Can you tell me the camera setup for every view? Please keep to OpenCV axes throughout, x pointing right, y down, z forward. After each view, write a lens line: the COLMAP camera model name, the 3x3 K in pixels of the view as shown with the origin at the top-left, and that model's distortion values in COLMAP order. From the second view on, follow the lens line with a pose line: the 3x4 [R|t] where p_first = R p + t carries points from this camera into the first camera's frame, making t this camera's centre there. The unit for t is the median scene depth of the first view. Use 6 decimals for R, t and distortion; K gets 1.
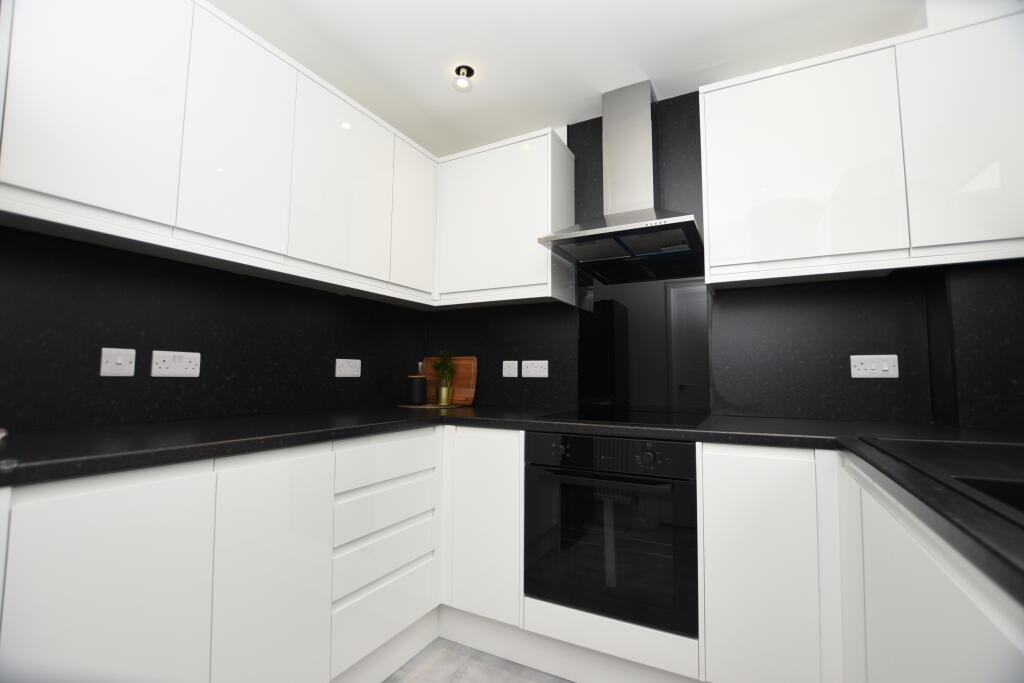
lens RADIAL K [[454.5, 0, 516.0], [0, 454.5, 342.2], [0, 0, 1]] dist [-0.024963, 0.000390]
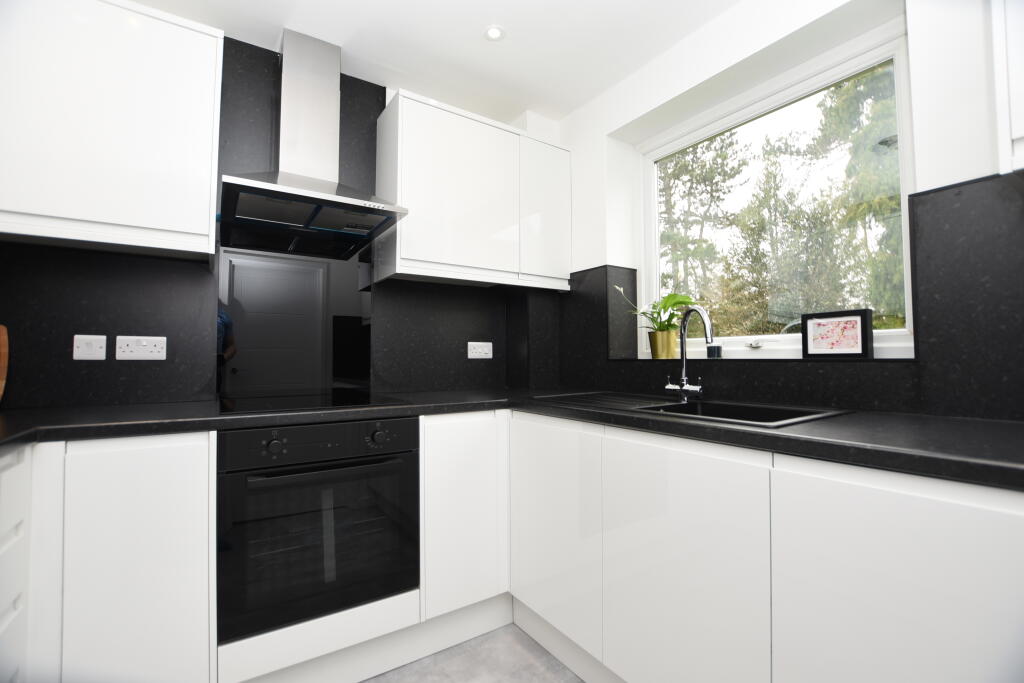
lens RADIAL K [[454.5, 0, 516.0], [0, 454.5, 342.2], [0, 0, 1]] dist [-0.024963, 0.000390]
pose [[0.472051, 0.025563, 0.881200, -0.360598], [-0.060868, 0.998139, 0.003651, 0.014582], [-0.879467, -0.055361, 0.472729, 0.198606]]
